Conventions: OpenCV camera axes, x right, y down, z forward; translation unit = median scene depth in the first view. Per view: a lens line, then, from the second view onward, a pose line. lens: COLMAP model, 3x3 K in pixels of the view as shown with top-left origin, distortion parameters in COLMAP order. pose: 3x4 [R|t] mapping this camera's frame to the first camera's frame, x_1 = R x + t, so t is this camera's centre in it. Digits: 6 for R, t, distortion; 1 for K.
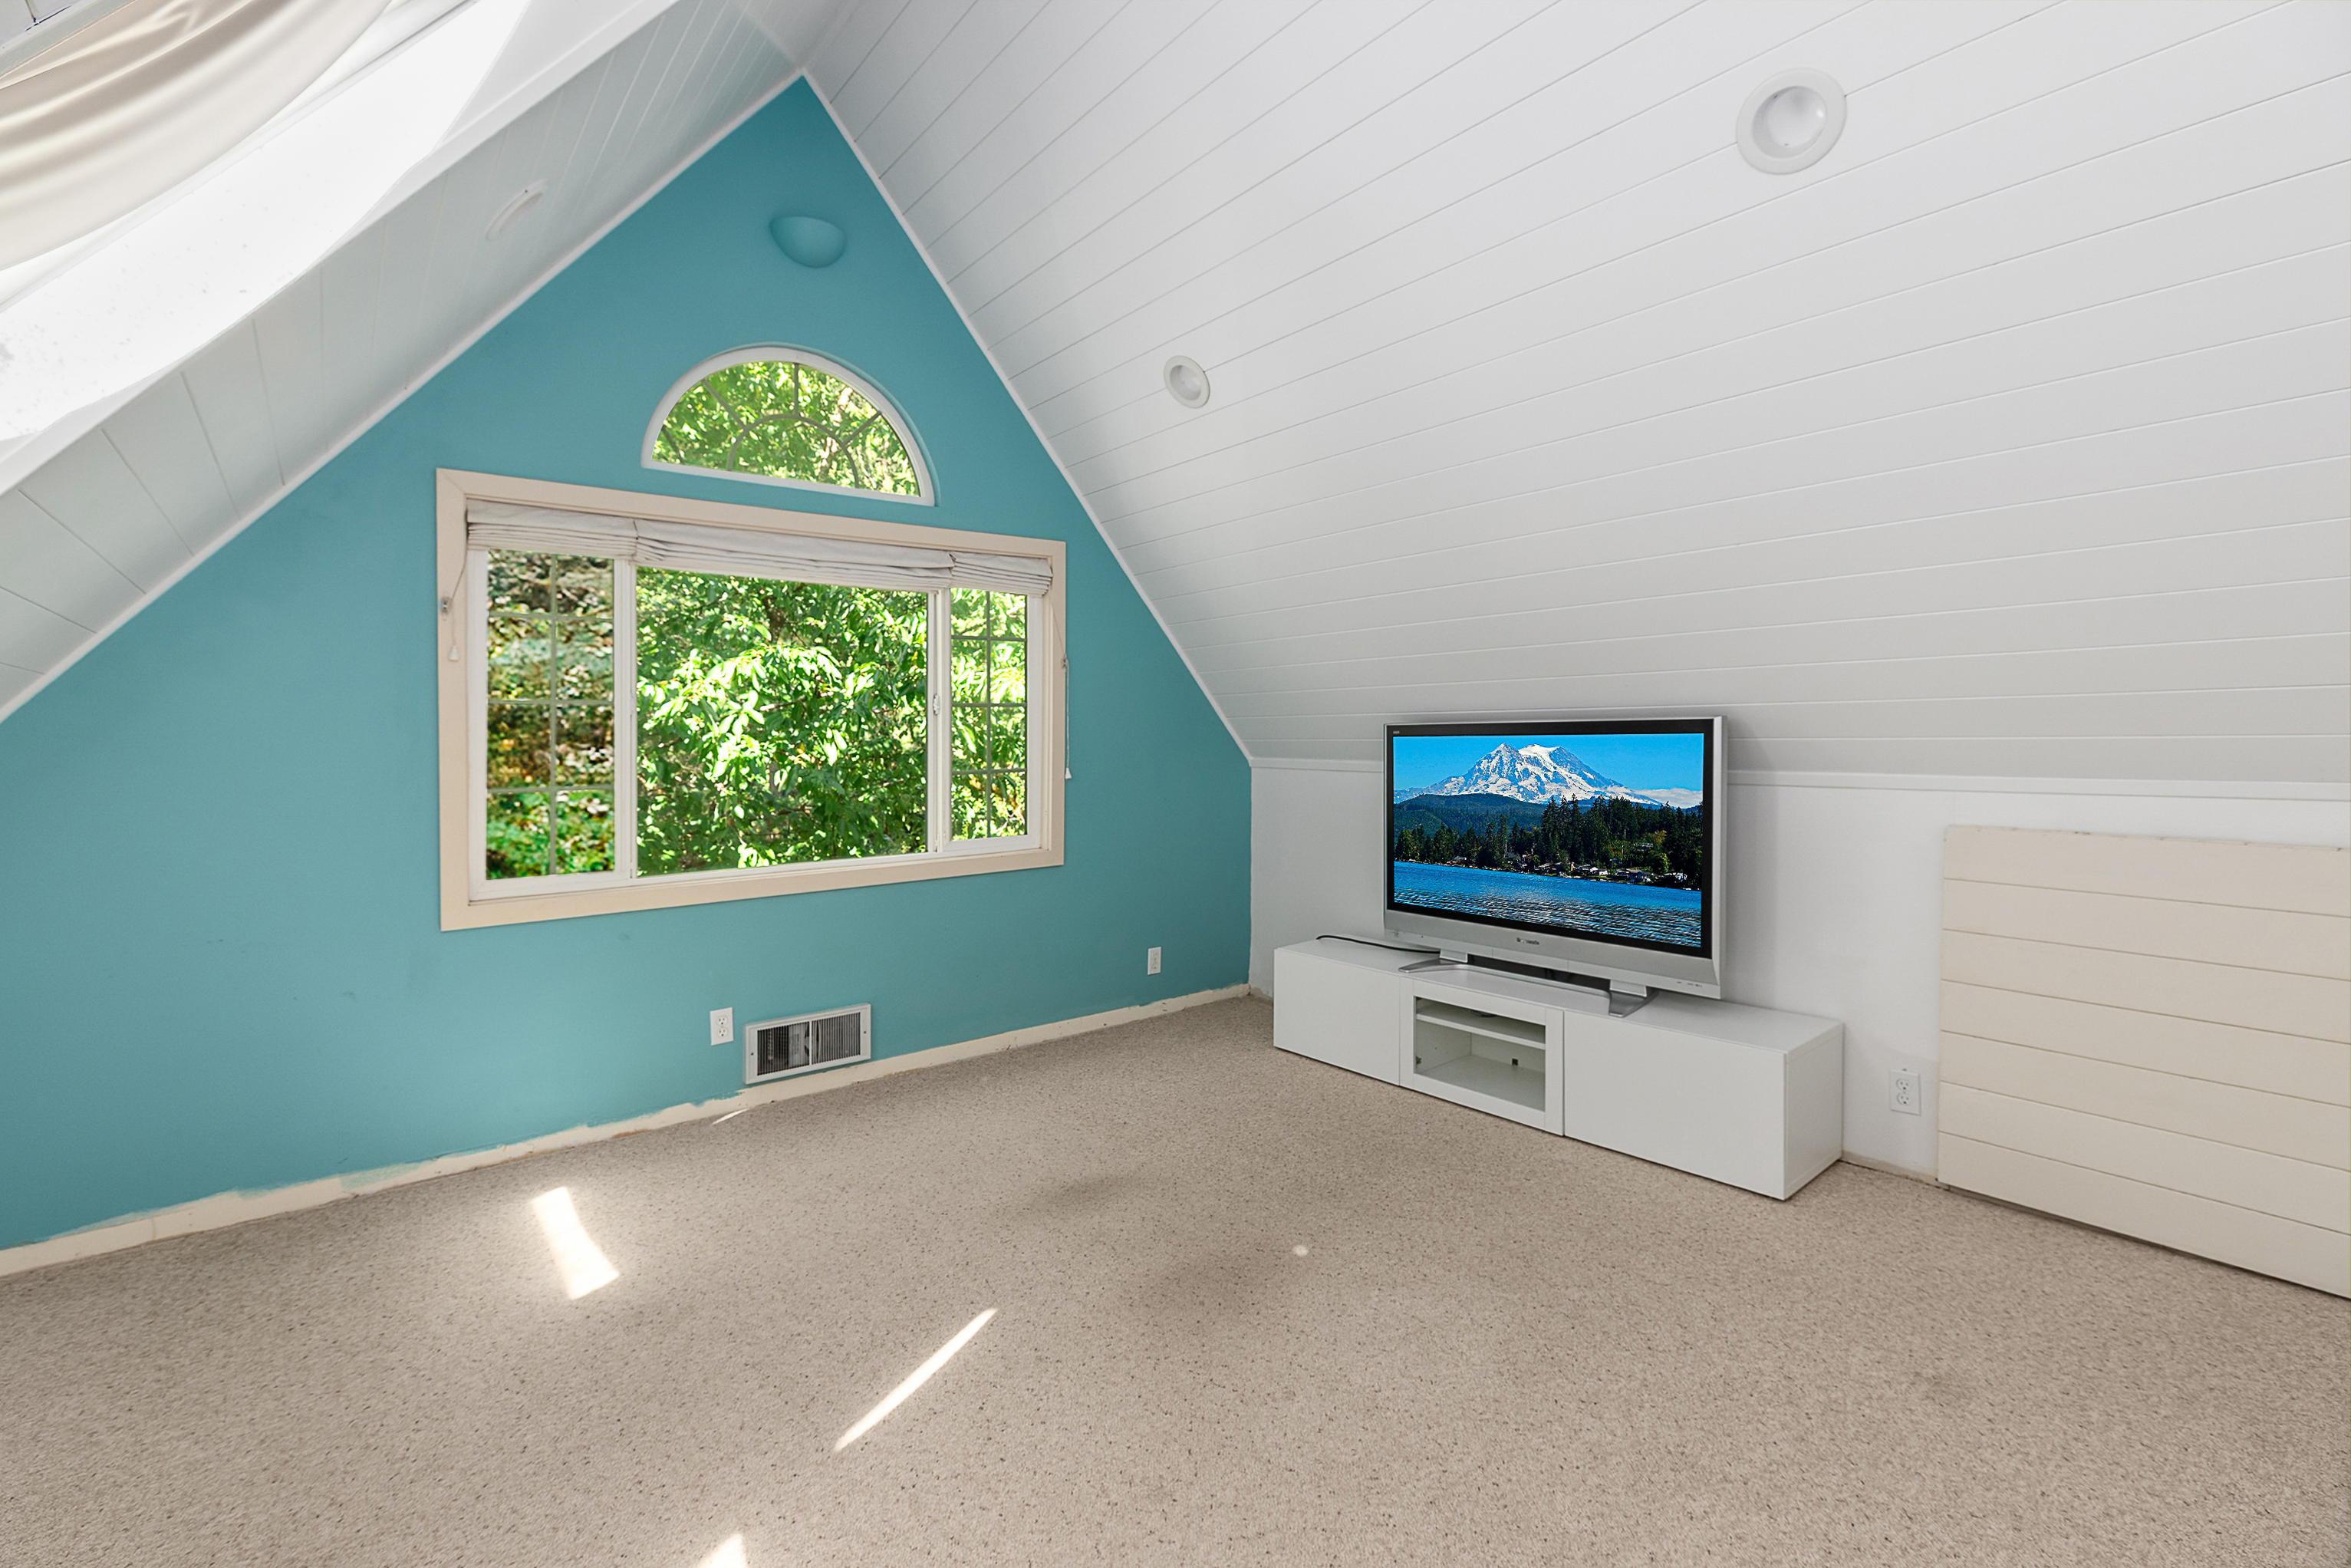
lens RADIAL K [[1089.0, 0, 1150.6], [0, 1089.0, 735.1], [0, 0, 1]] dist [0.001363, 0.000243]
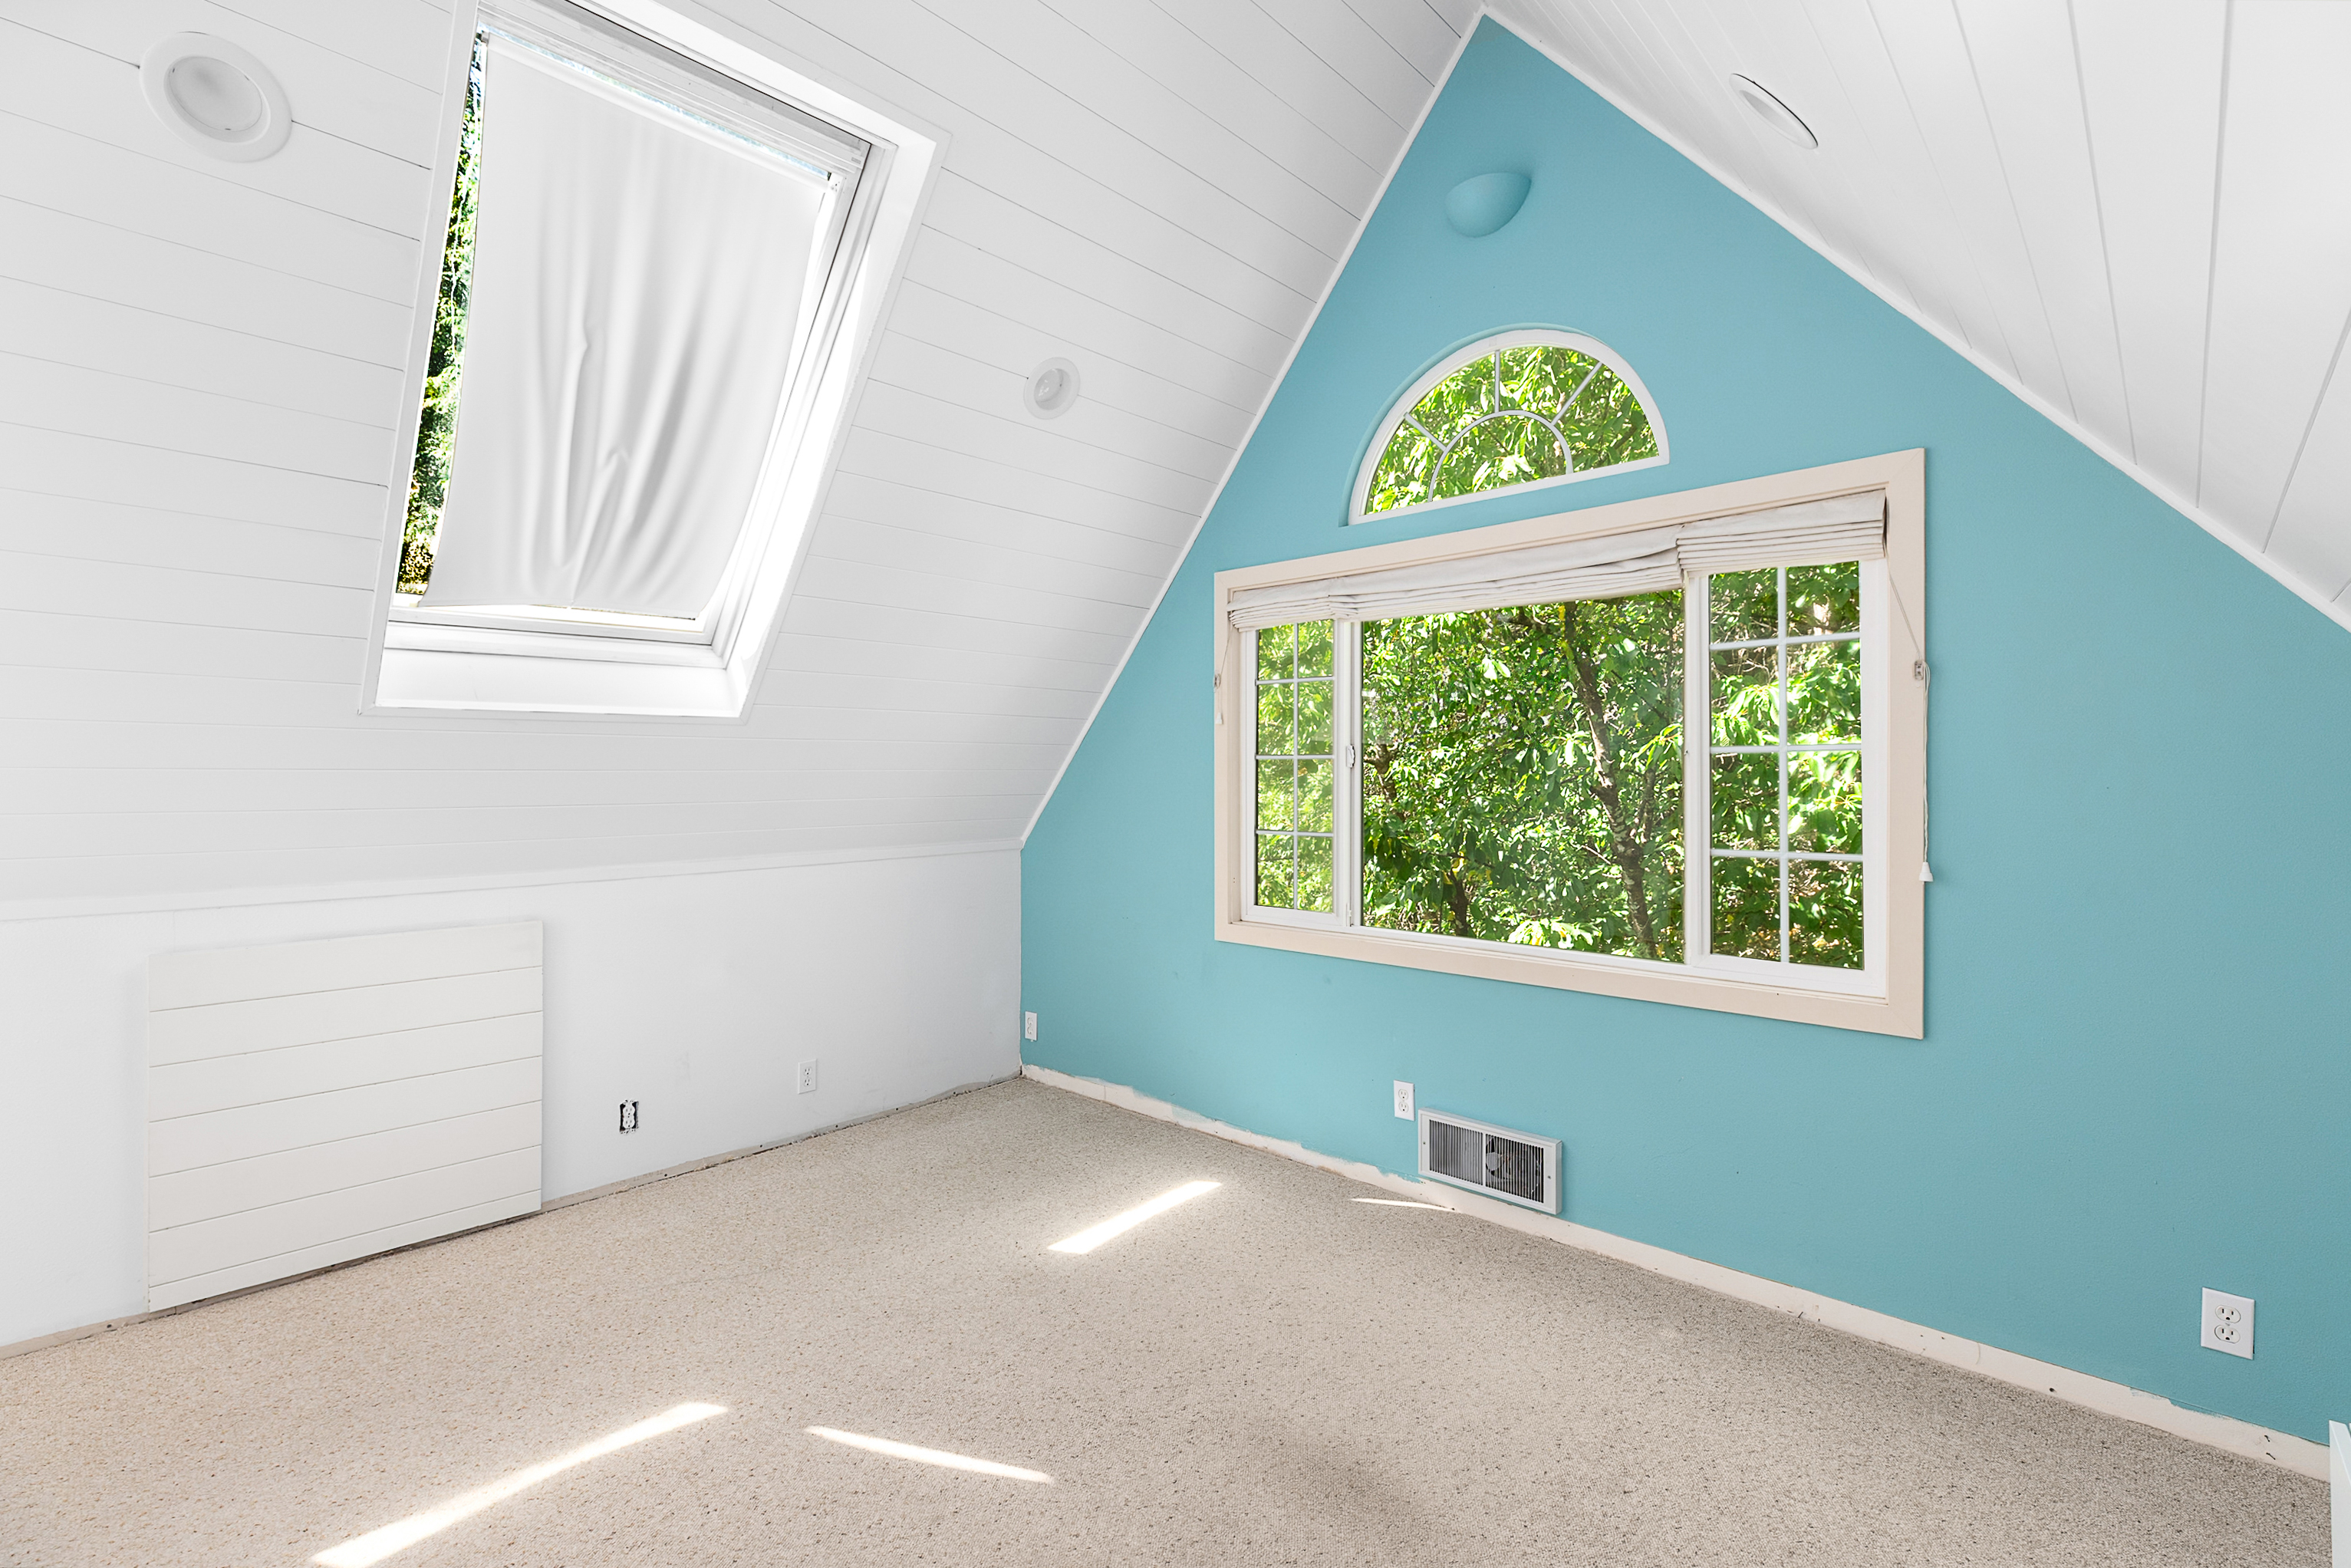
lens RADIAL K [[1089.0, 0, 1150.6], [0, 1089.0, 735.1], [0, 0, 1]] dist [0.001363, 0.000243]
pose [[0.121709, -0.014889, -0.992454, 0.552050], [0.001737, 0.999889, -0.014788, -0.034782], [0.992564, 0.000076, 0.121721, 0.725658]]
